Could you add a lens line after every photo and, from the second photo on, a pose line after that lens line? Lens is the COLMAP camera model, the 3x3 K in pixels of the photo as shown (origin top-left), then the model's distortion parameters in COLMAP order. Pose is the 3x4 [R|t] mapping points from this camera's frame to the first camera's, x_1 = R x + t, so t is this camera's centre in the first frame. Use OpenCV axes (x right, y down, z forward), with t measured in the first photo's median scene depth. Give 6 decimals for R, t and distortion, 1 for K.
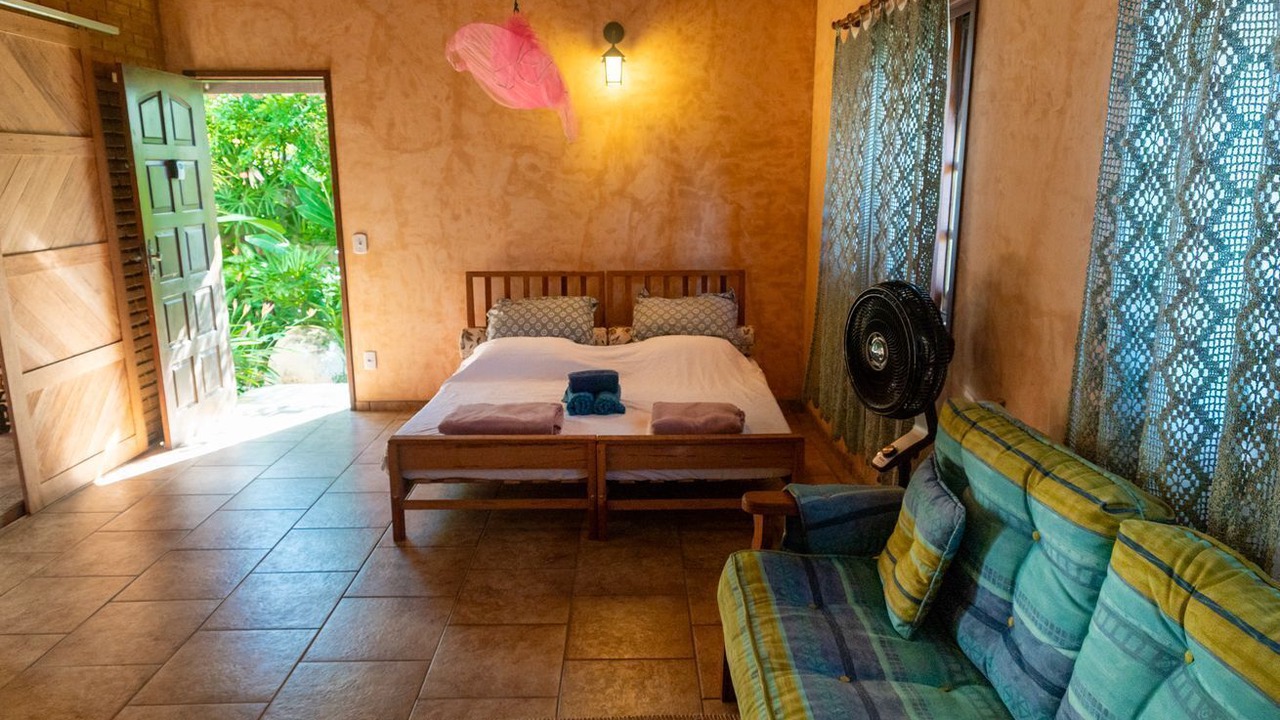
lens RADIAL K [[818.8, 0, 639.3], [0, 818.8, 360.4], [0, 0, 1]] dist [0.011336, 0.000738]
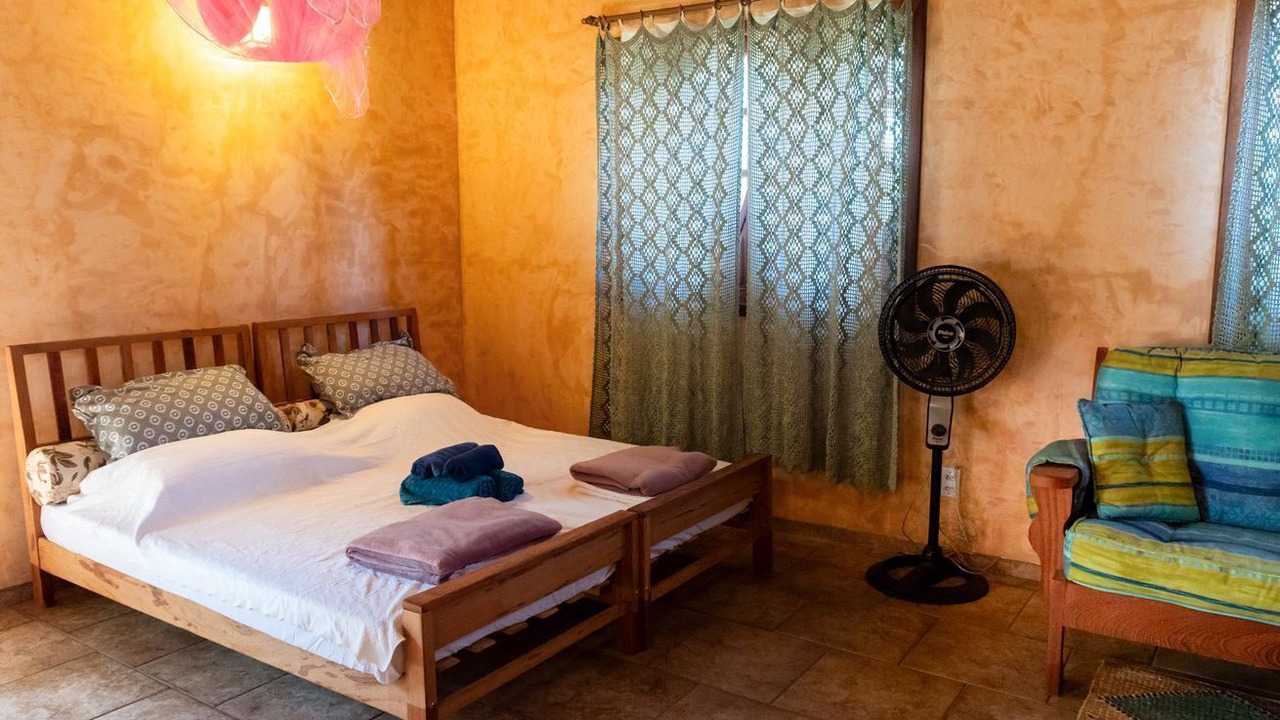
lens RADIAL K [[913.2, 0, 641.1], [0, 913.2, 362.6], [0, 0, 1]] dist [0.004918, 0.001967]
pose [[0.586723, -0.116074, 0.801425, -0.453756], [0.180926, 0.983446, 0.009982, -0.029019], [-0.789317, 0.139142, 0.598011, 0.317446]]
